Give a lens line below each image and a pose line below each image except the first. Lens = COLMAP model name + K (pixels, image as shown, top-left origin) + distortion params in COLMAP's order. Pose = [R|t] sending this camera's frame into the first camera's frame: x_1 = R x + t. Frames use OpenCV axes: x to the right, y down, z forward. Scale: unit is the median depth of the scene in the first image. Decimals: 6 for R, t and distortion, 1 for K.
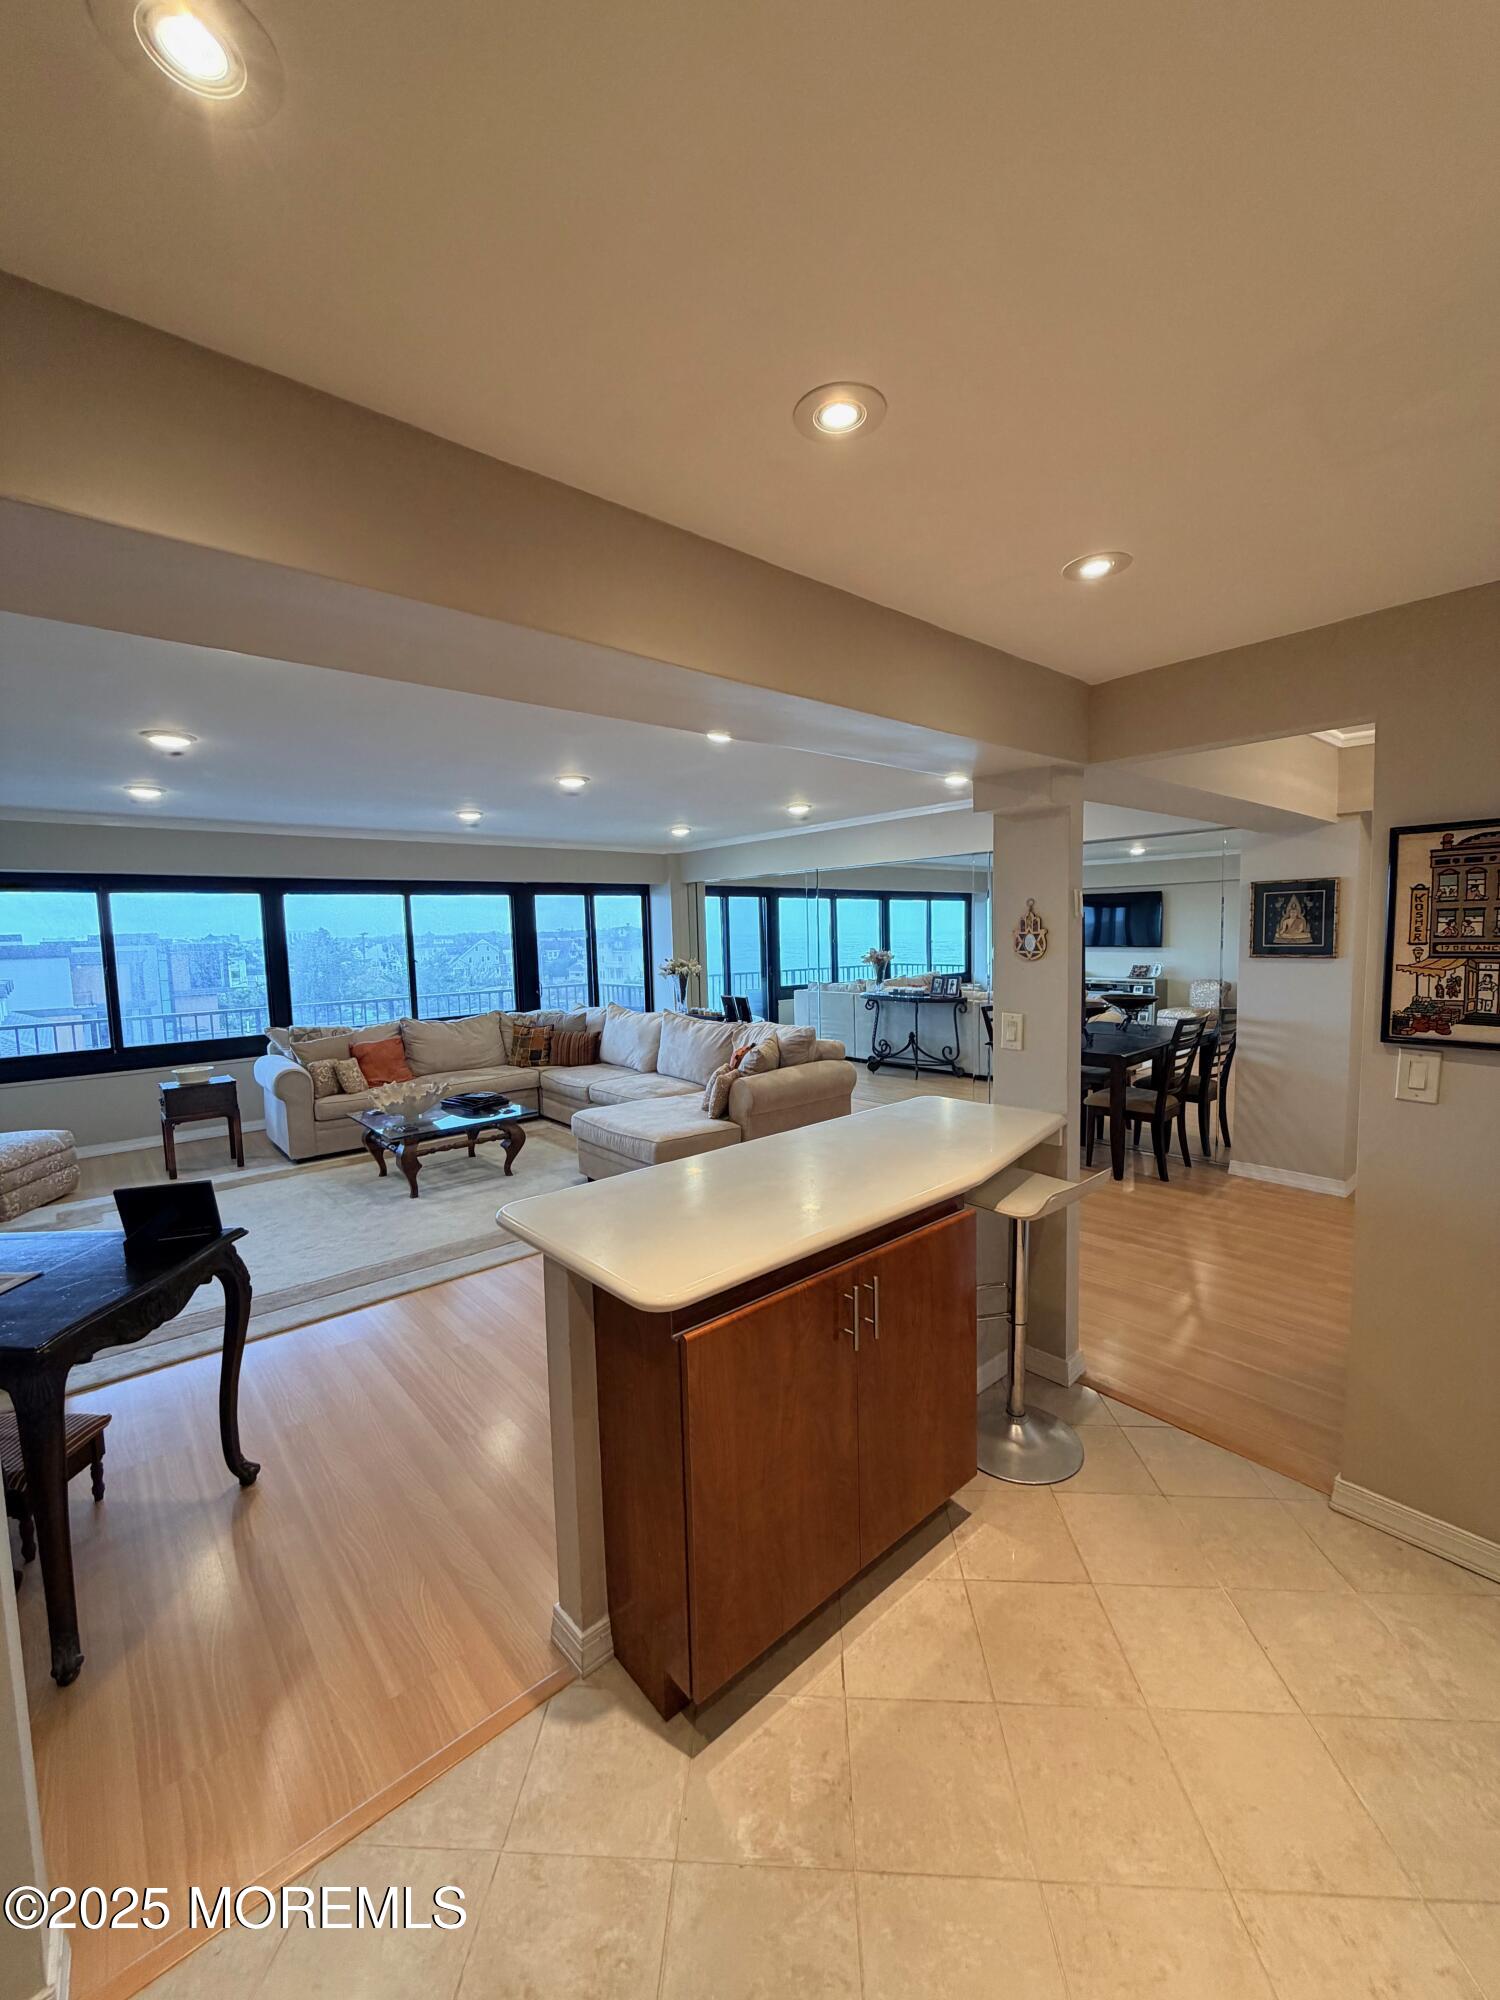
lens RADIAL K [[798.6, 0, 749.8], [0, 798.6, 997.3], [0, 0, 1]] dist [0.008662, -0.000610]
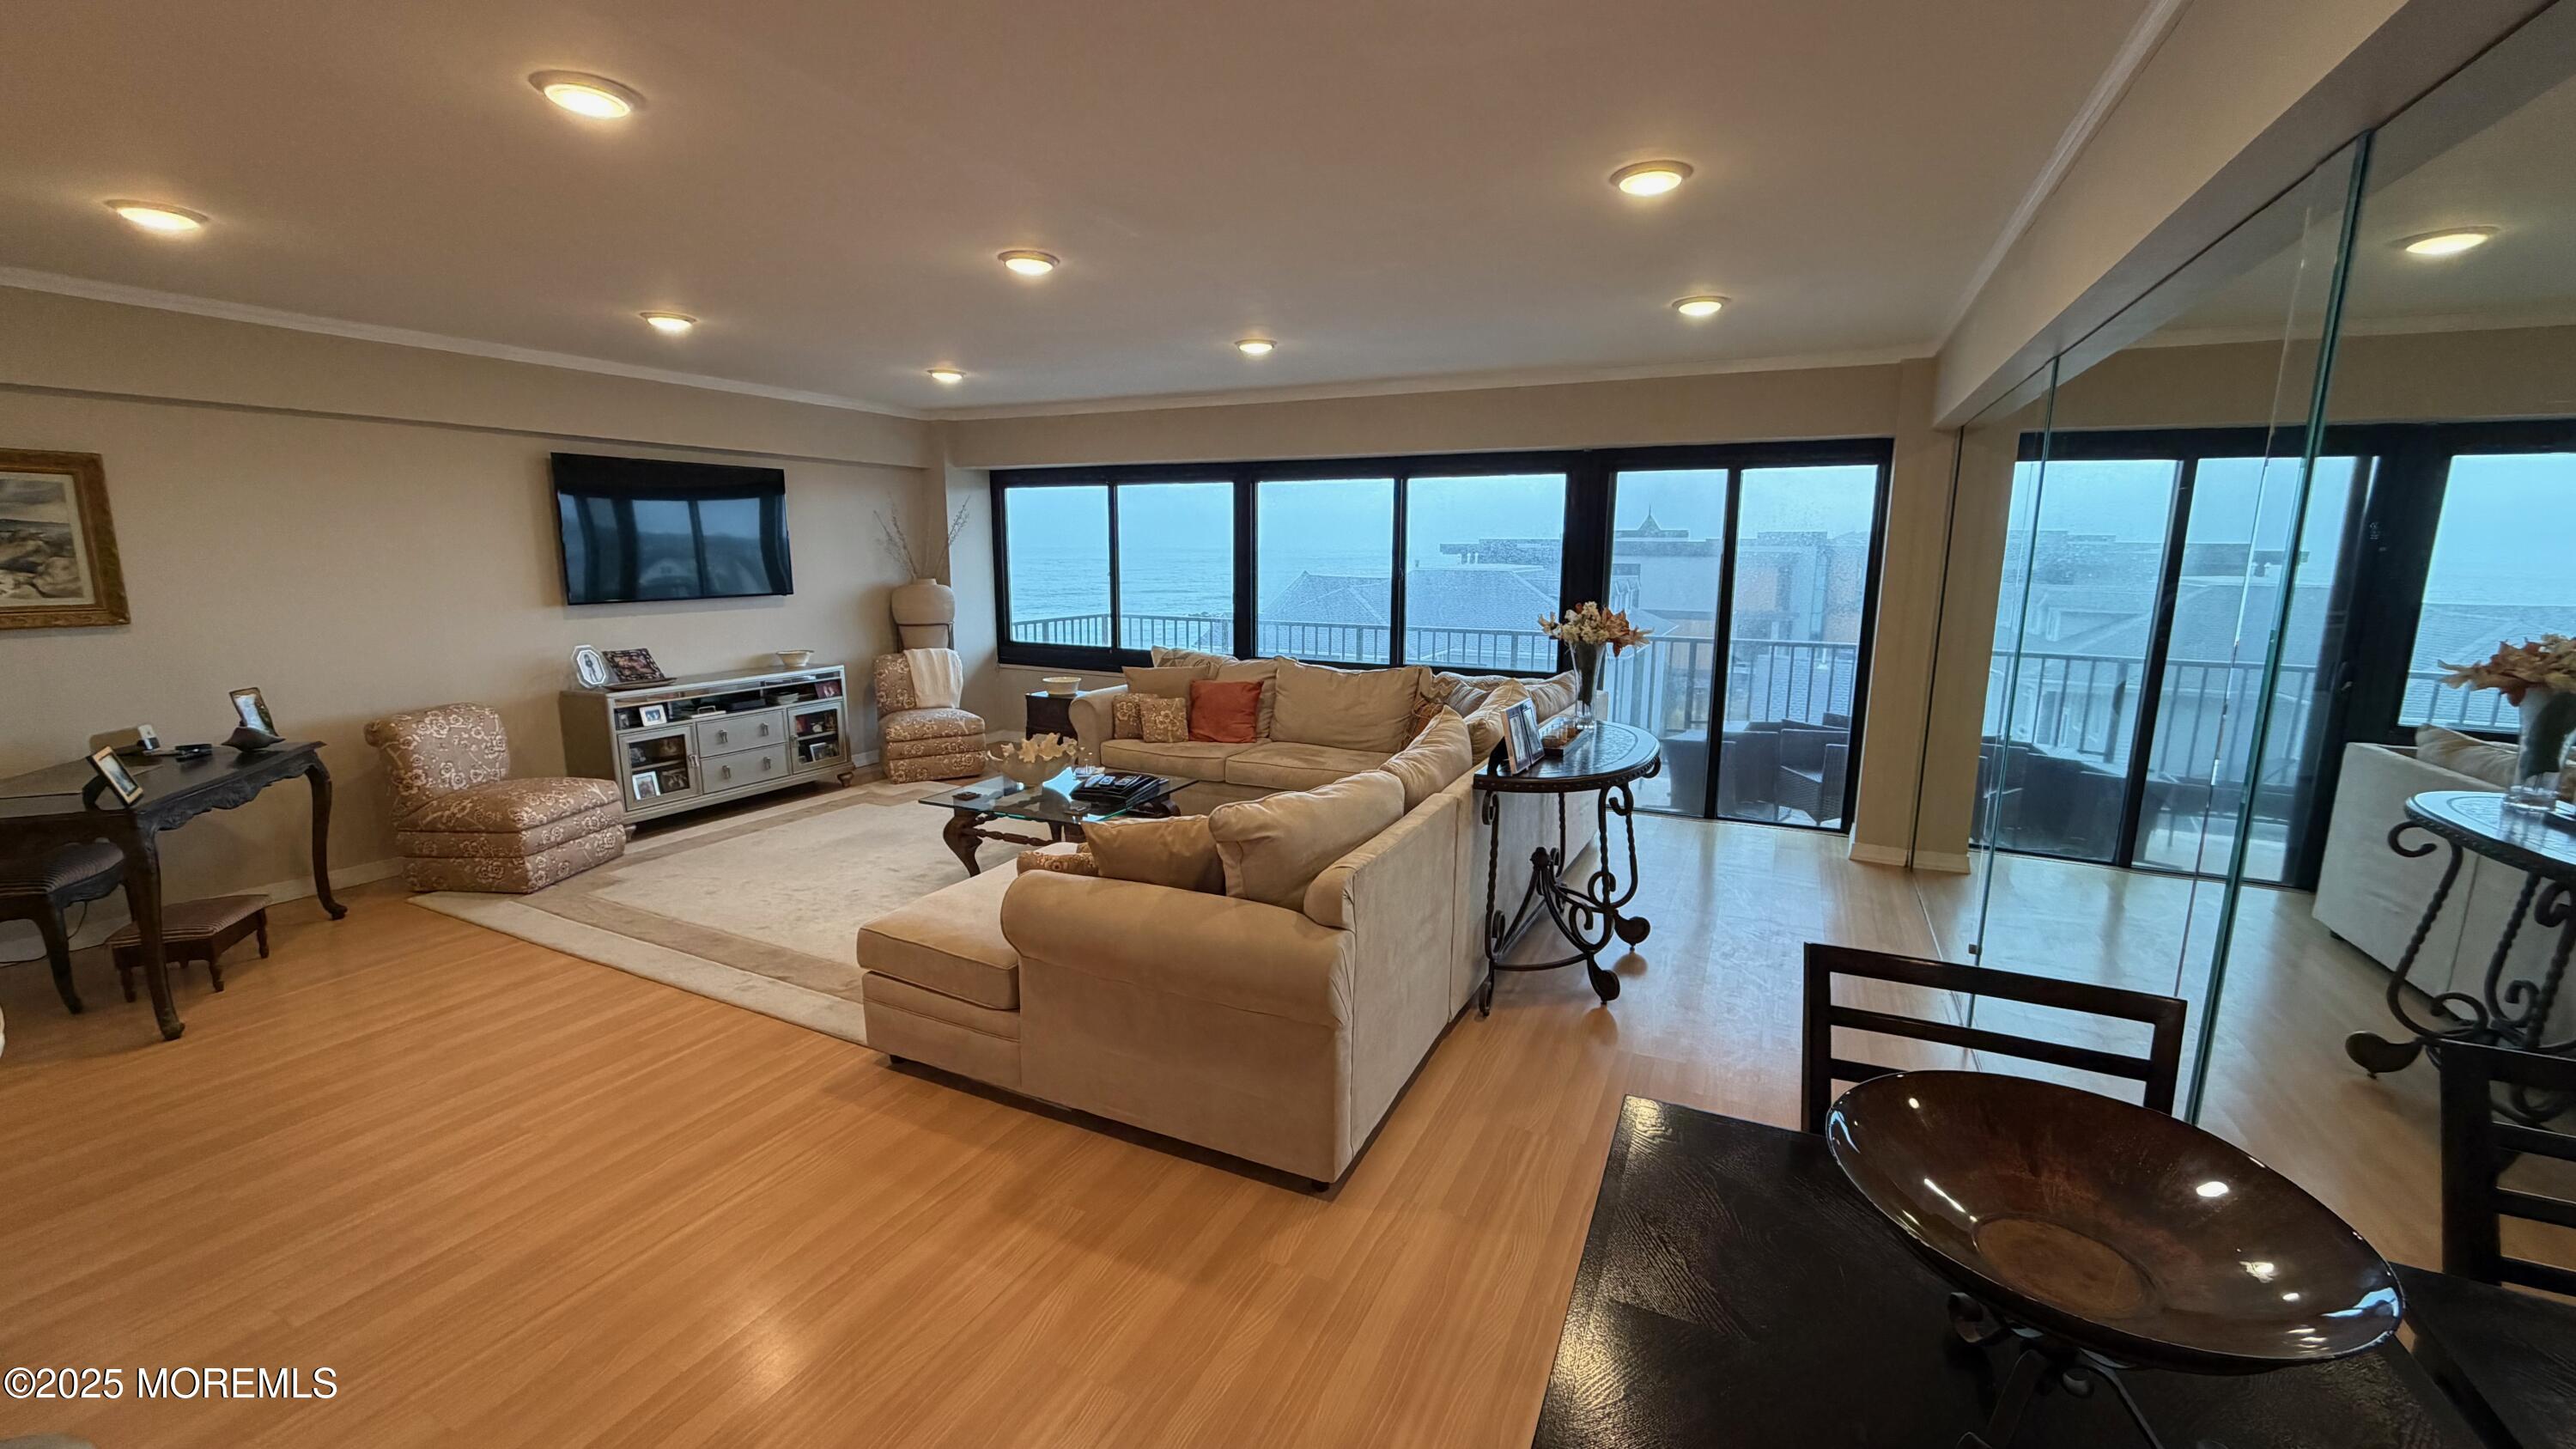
lens RADIAL K [[1032.8, 0, 1277.9], [0, 1032.8, 729.7], [0, 0, 1]] dist [0.000870, 0.000045]
pose [[0.379130, 0.196489, -0.904241, 0.419237], [-0.091184, 0.980373, 0.174800, -0.072647], [0.920840, 0.016180, 0.389606, 0.660565]]
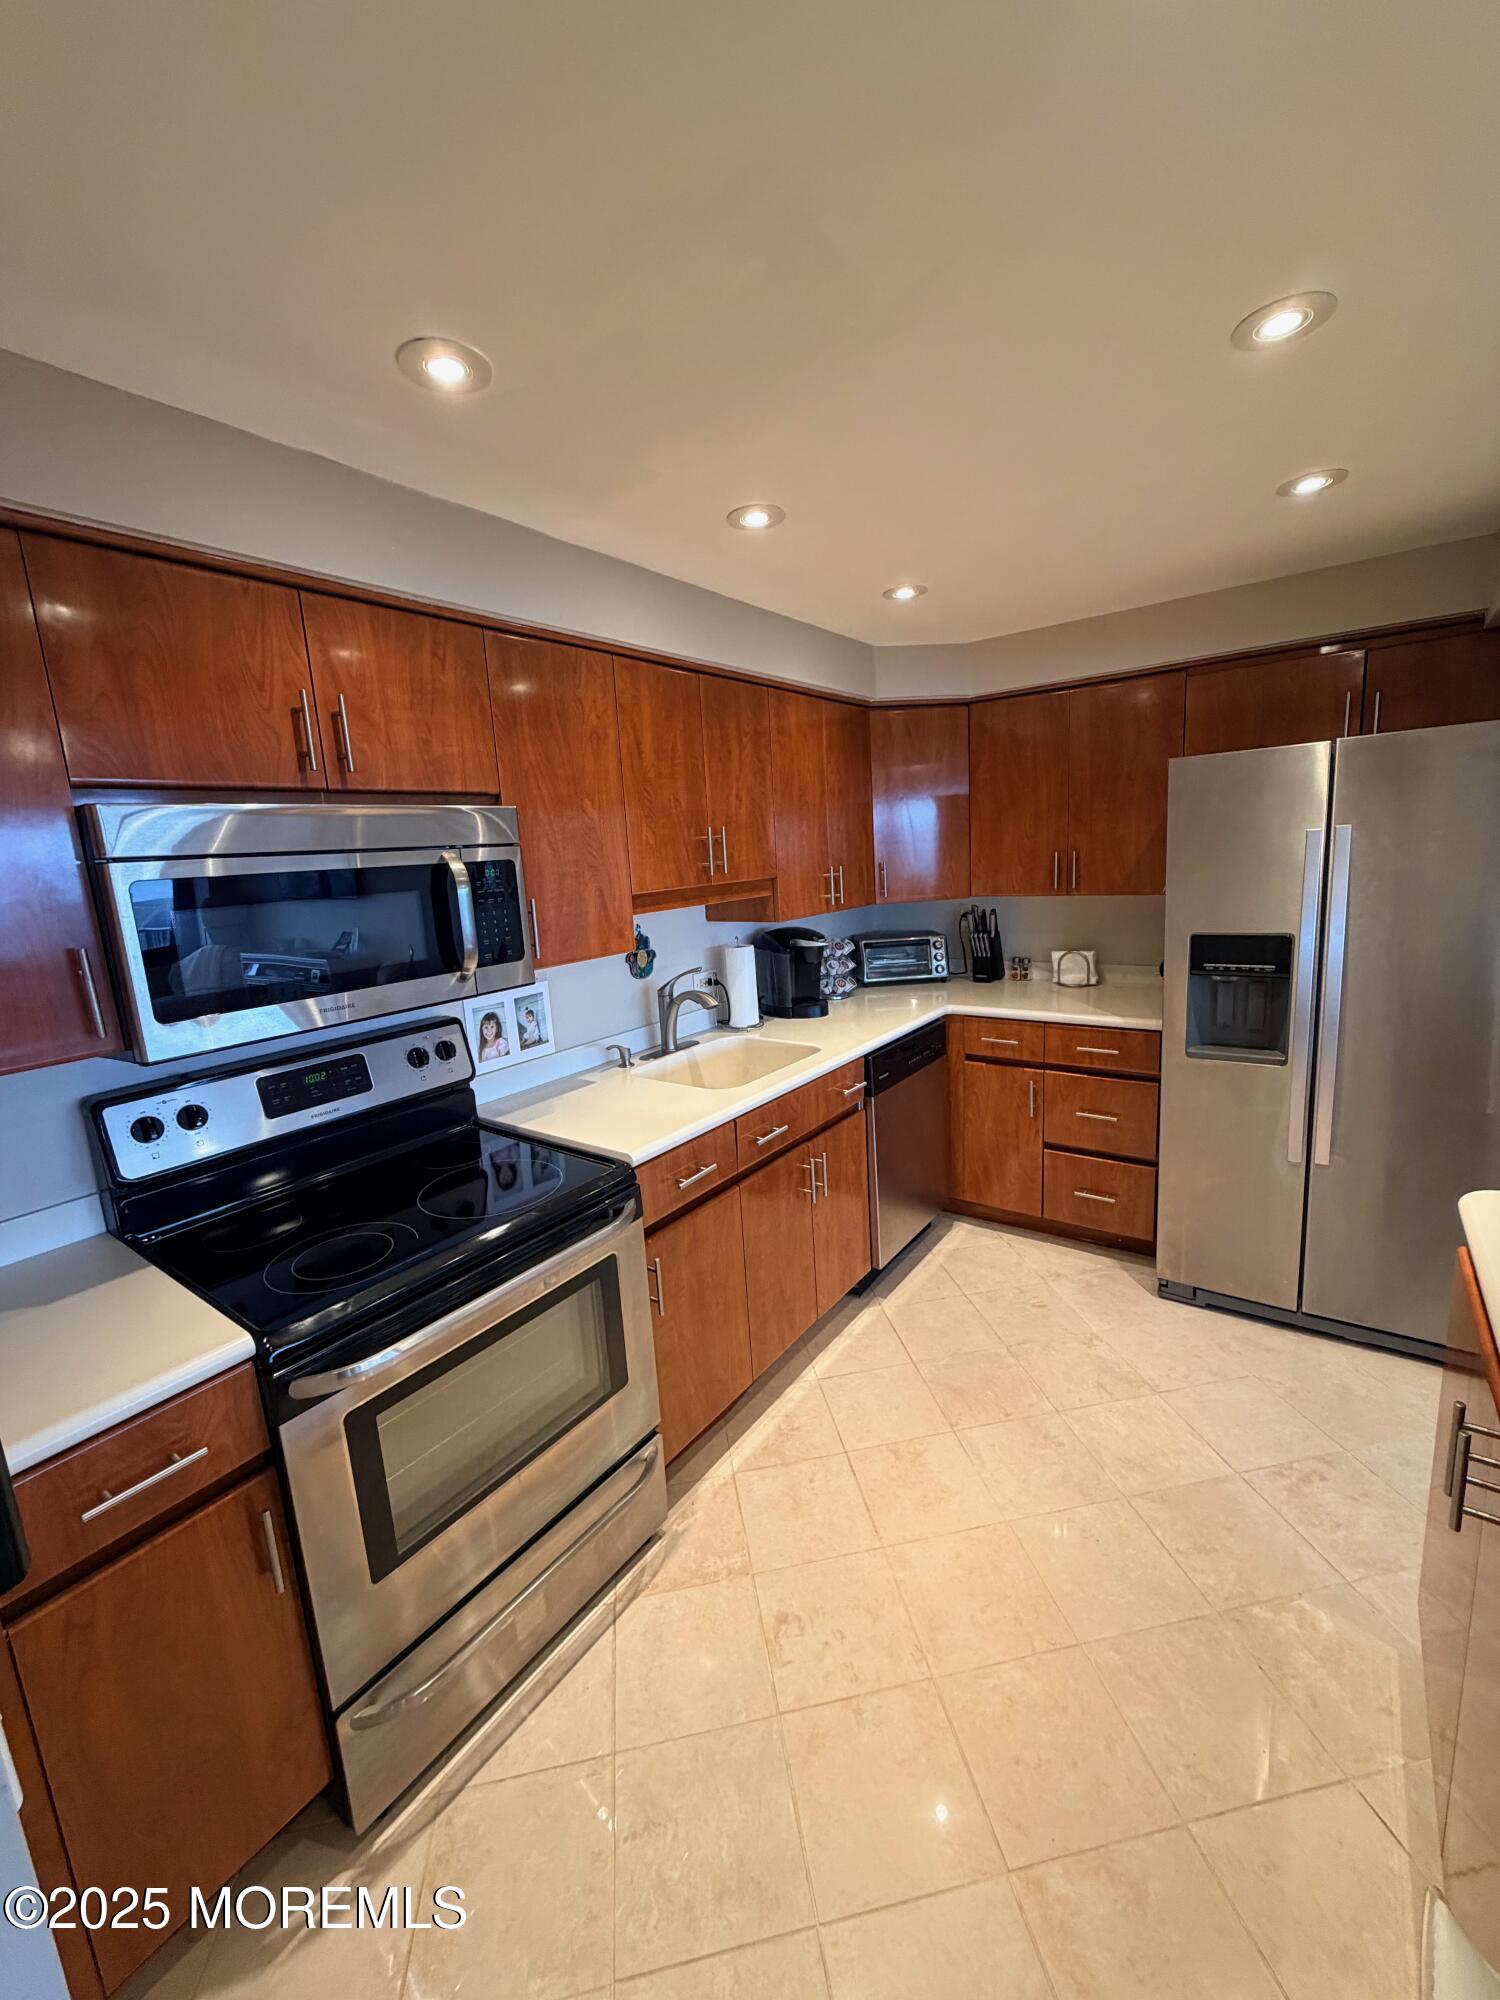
lens RADIAL K [[798.6, 0, 743.9], [0, 798.6, 999.5], [0, 0, 1]] dist [0.008662, -0.000610]
pose [[-0.974426, 0.120725, -0.189526, 0.193659], [0.068901, 0.963317, 0.259372, -0.034557], [0.213886, 0.239681, -0.946998, 0.364529]]
